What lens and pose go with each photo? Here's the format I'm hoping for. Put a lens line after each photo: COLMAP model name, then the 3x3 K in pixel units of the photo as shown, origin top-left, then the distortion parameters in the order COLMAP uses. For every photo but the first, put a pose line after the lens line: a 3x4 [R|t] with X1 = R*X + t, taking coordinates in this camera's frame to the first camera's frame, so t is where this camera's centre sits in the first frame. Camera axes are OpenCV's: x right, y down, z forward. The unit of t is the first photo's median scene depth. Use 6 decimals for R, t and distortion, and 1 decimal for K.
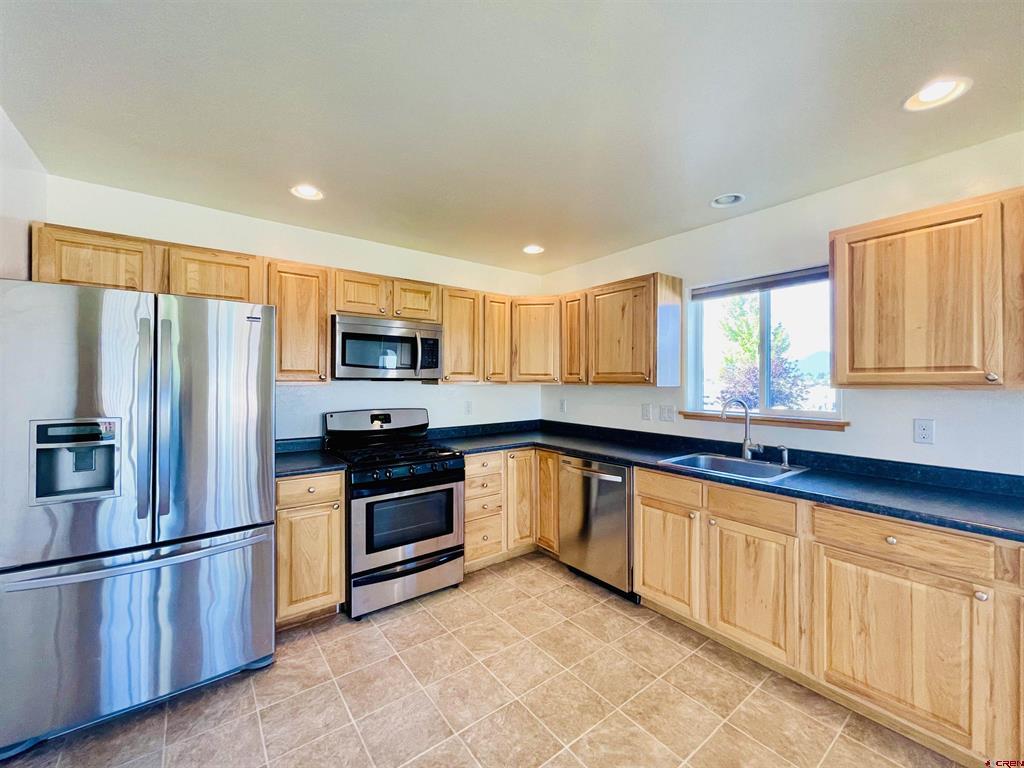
lens RADIAL K [[416.2, 0, 505.9], [0, 416.2, 377.9], [0, 0, 1]] dist [-0.001420, -0.000586]
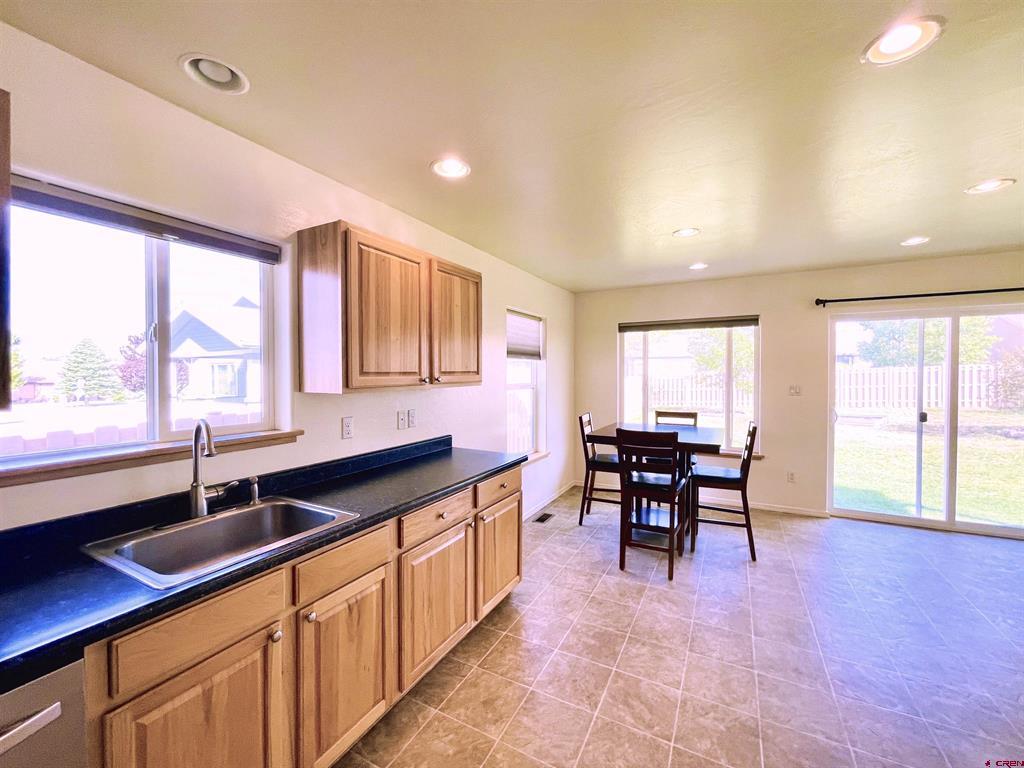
lens RADIAL K [[416.2, 0, 516.8], [0, 416.2, 383.3], [0, 0, 1]] dist [-0.001420, -0.000586]
pose [[-0.409380, -0.019154, 0.912163, -0.207393], [-0.000951, 0.999788, 0.020567, -0.016988], [-0.912363, 0.007553, -0.409312, 1.028553]]
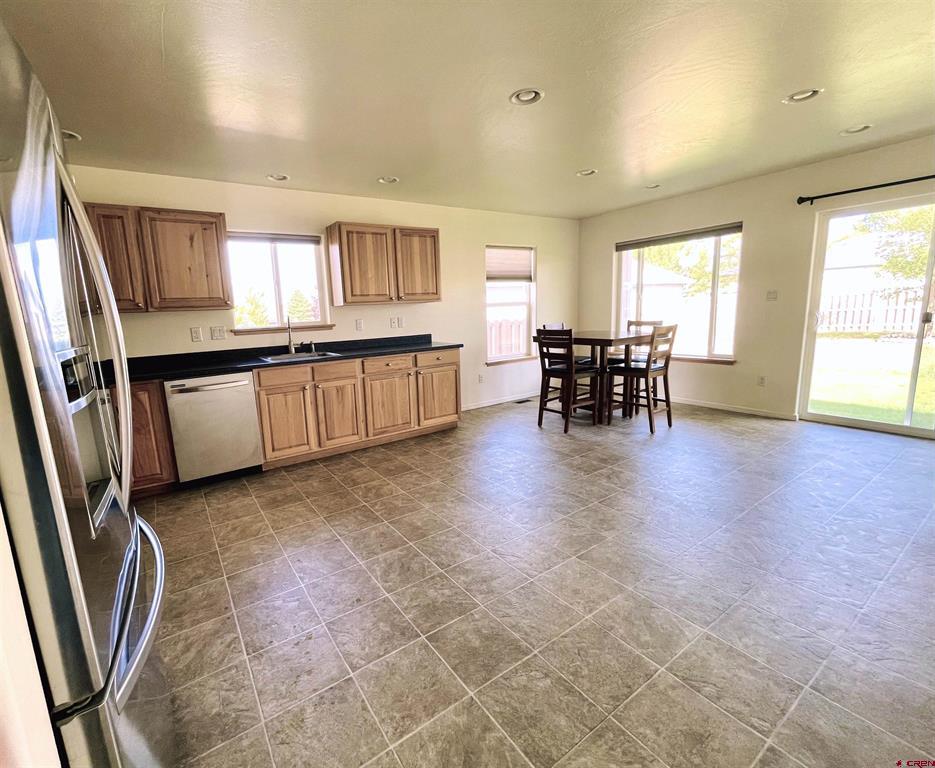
lens RADIAL K [[418.7, 0, 428.7], [0, 418.7, 378.0], [0, 0, 1]] dist [0.014973, 0.001952]
pose [[0.075501, -0.164895, 0.983417, -1.199083], [0.038730, 0.985973, 0.162350, 0.058110], [-0.996393, 0.025830, 0.080829, 0.449254]]
